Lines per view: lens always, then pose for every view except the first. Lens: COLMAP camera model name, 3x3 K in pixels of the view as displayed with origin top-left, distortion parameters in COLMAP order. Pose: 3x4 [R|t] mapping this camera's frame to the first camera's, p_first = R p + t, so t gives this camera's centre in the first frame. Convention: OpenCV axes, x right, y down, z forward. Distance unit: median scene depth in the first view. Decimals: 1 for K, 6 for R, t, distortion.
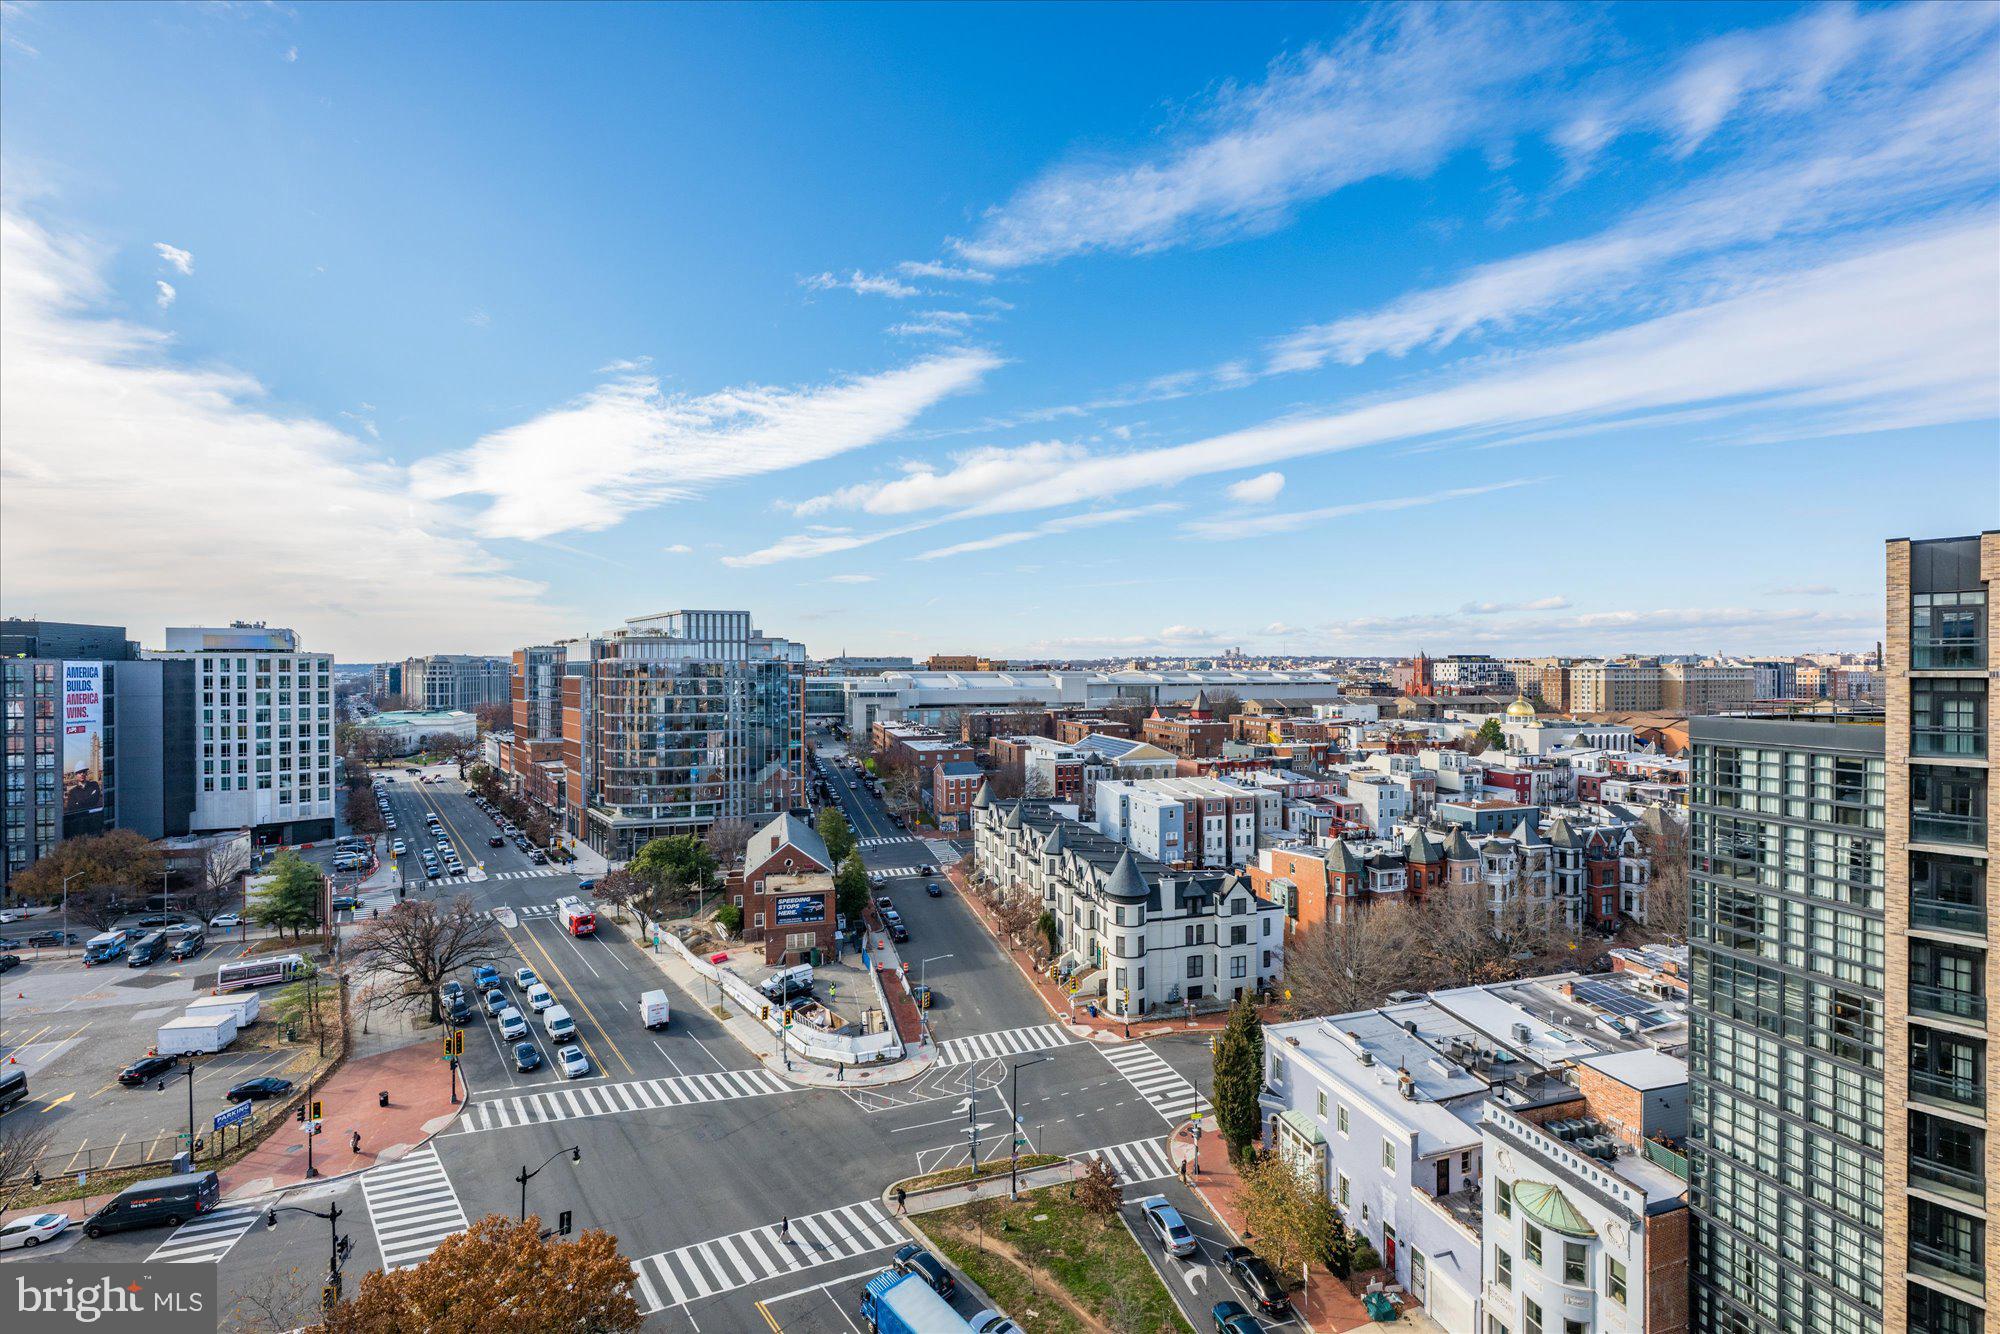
lens RADIAL K [[785.6, 0, 997.7], [0, 785.6, 666.0], [0, 0, 1]] dist [-0.002137, 0.000193]
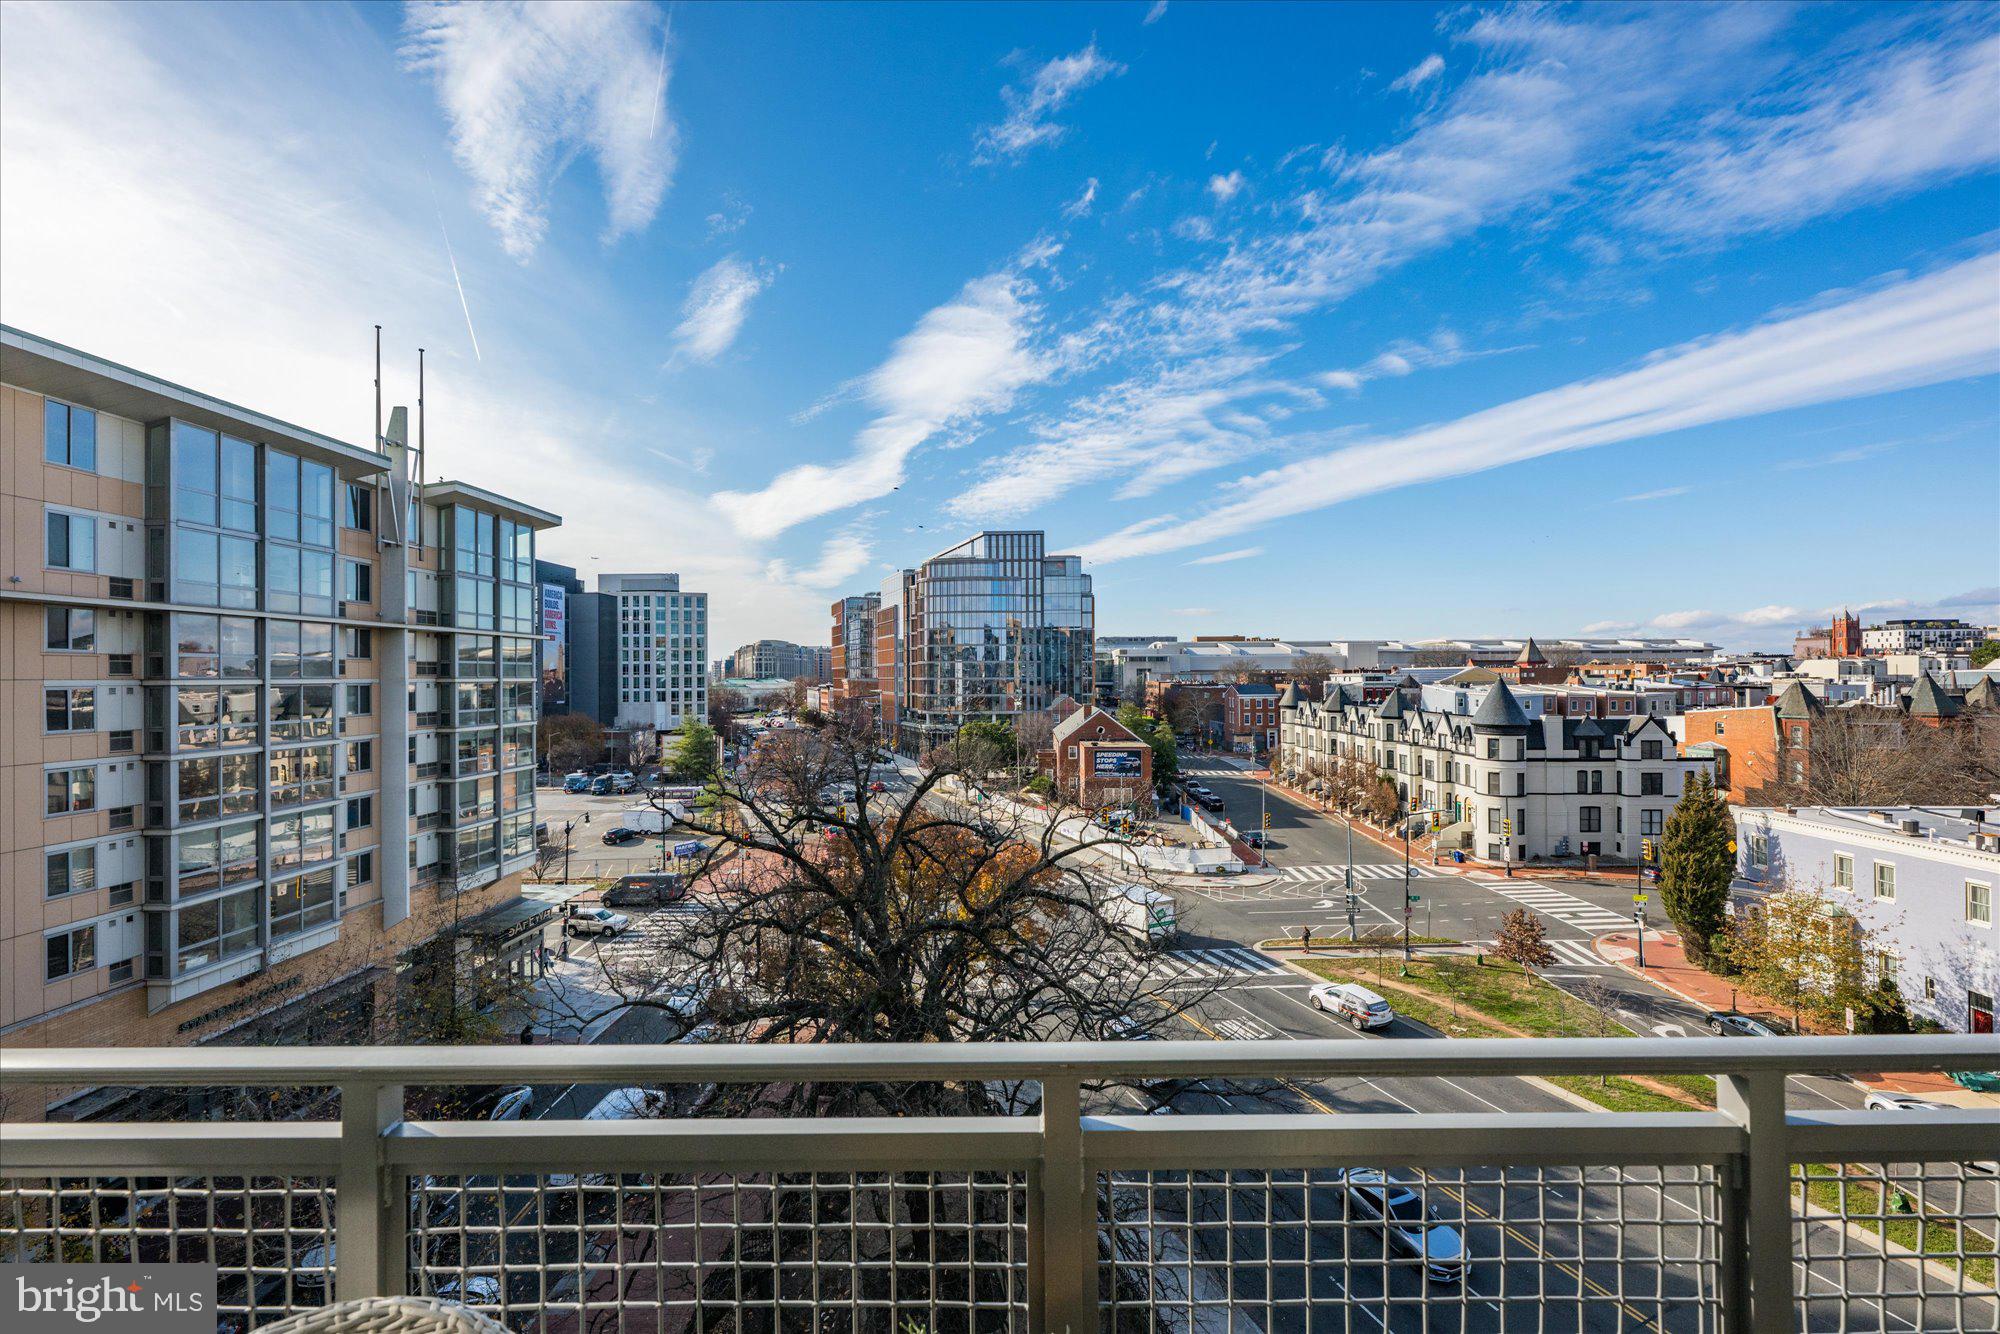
lens RADIAL K [[785.6, 0, 997.7], [0, 785.6, 666.0], [0, 0, 1]] dist [-0.002137, 0.000193]
pose [[0.949968, -0.006464, -0.312281, -0.048053], [0.003053, 0.999930, -0.011411, 0.115429], [0.312333, 0.009887, 0.949921, -0.006442]]
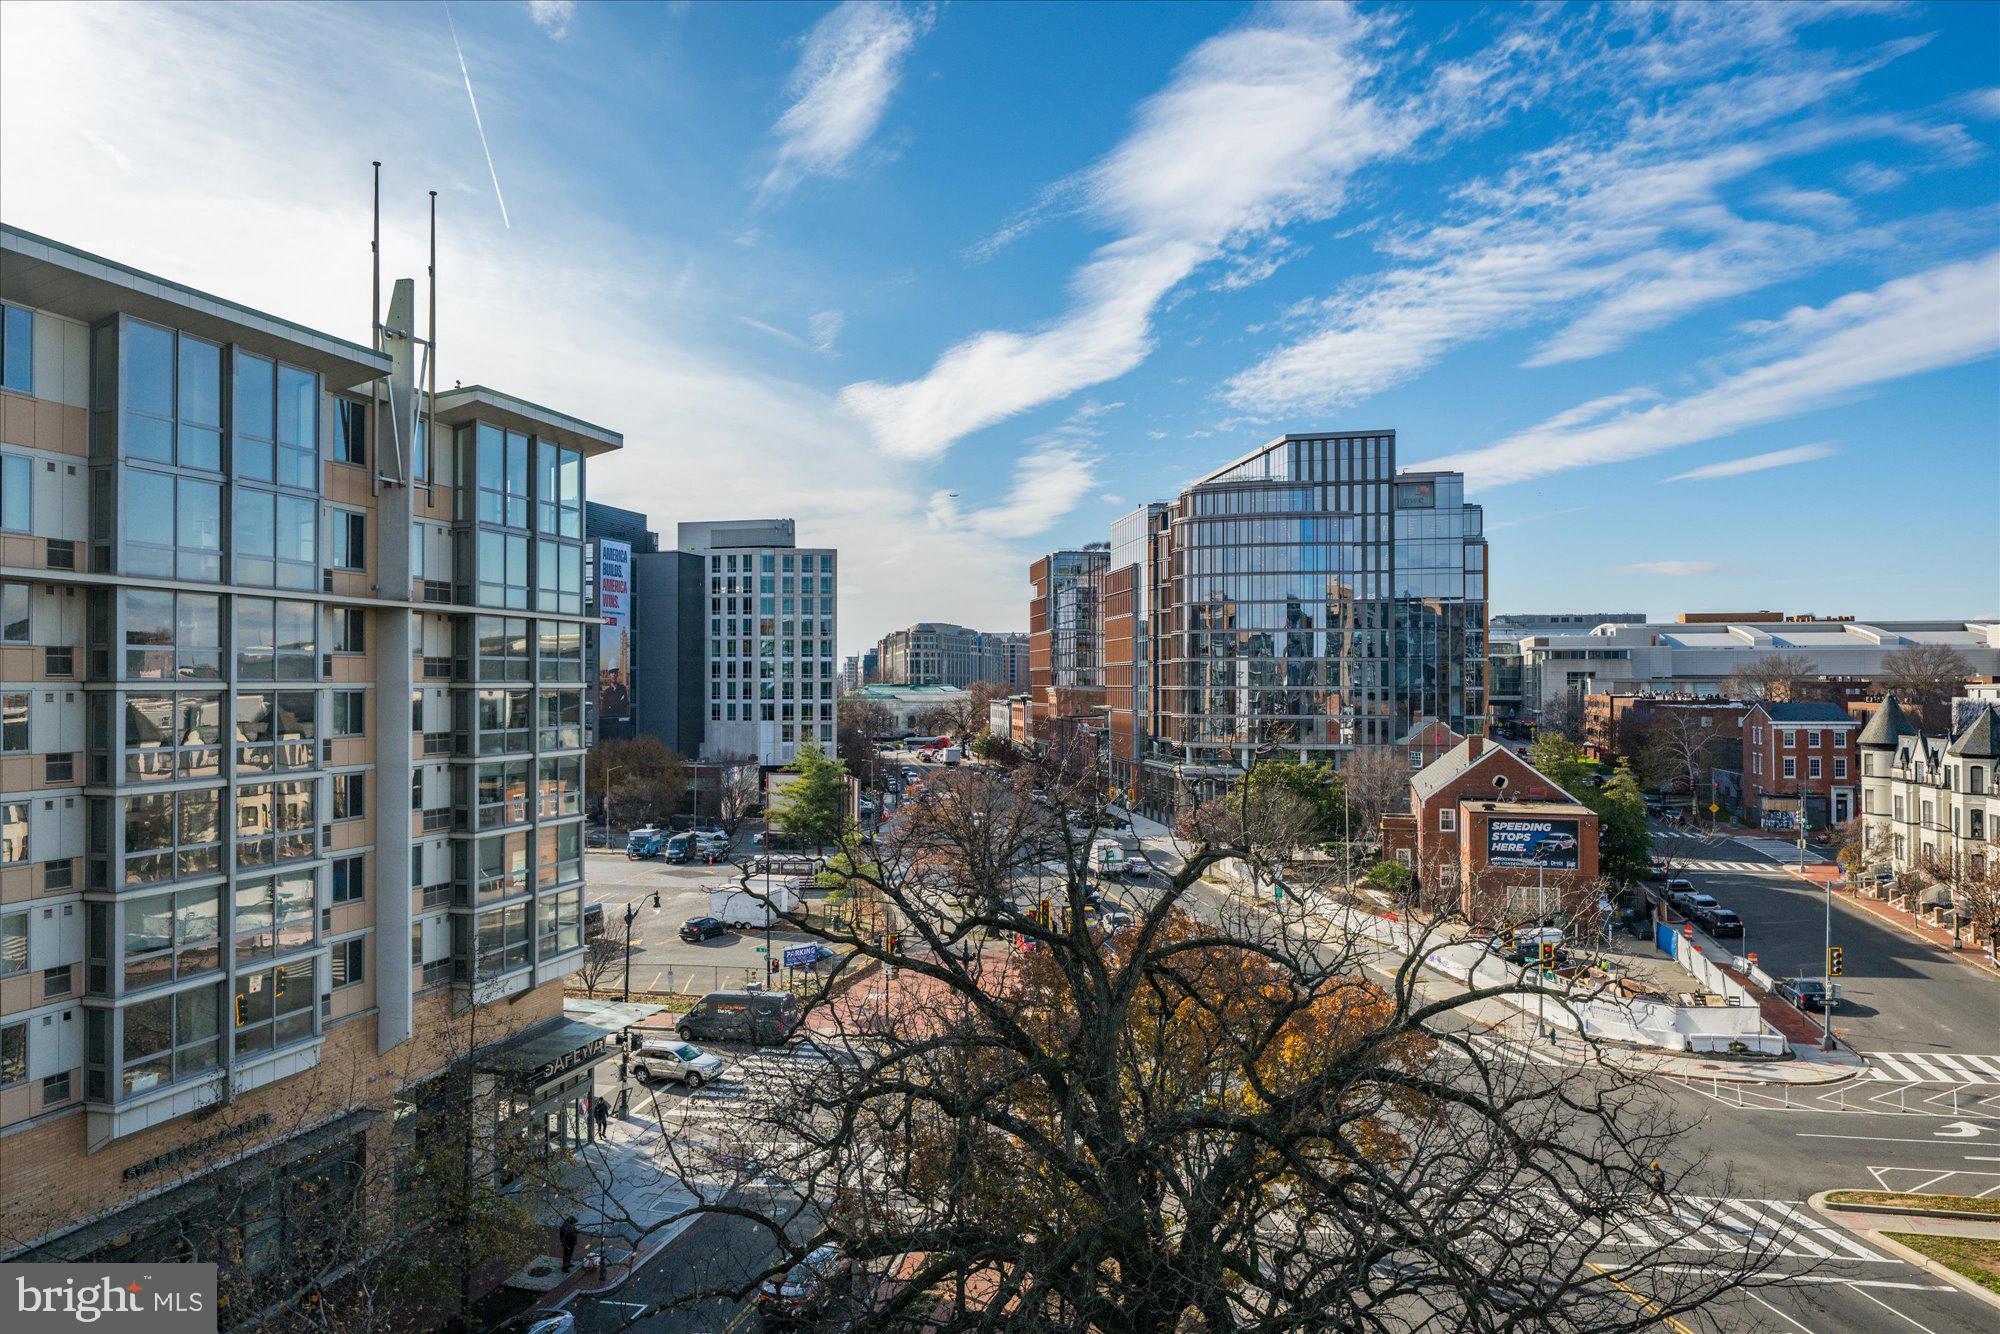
lens RADIAL K [[1316.2, 0, 1002.0], [0, 1316.2, 662.0], [0, 0, 1]] dist [-0.000886, -0.000343]
pose [[0.853858, -0.005030, -0.520482, -0.050128], [-0.002841, 0.999893, -0.014324, 0.115300], [0.520498, 0.013710, 0.853753, -0.002098]]
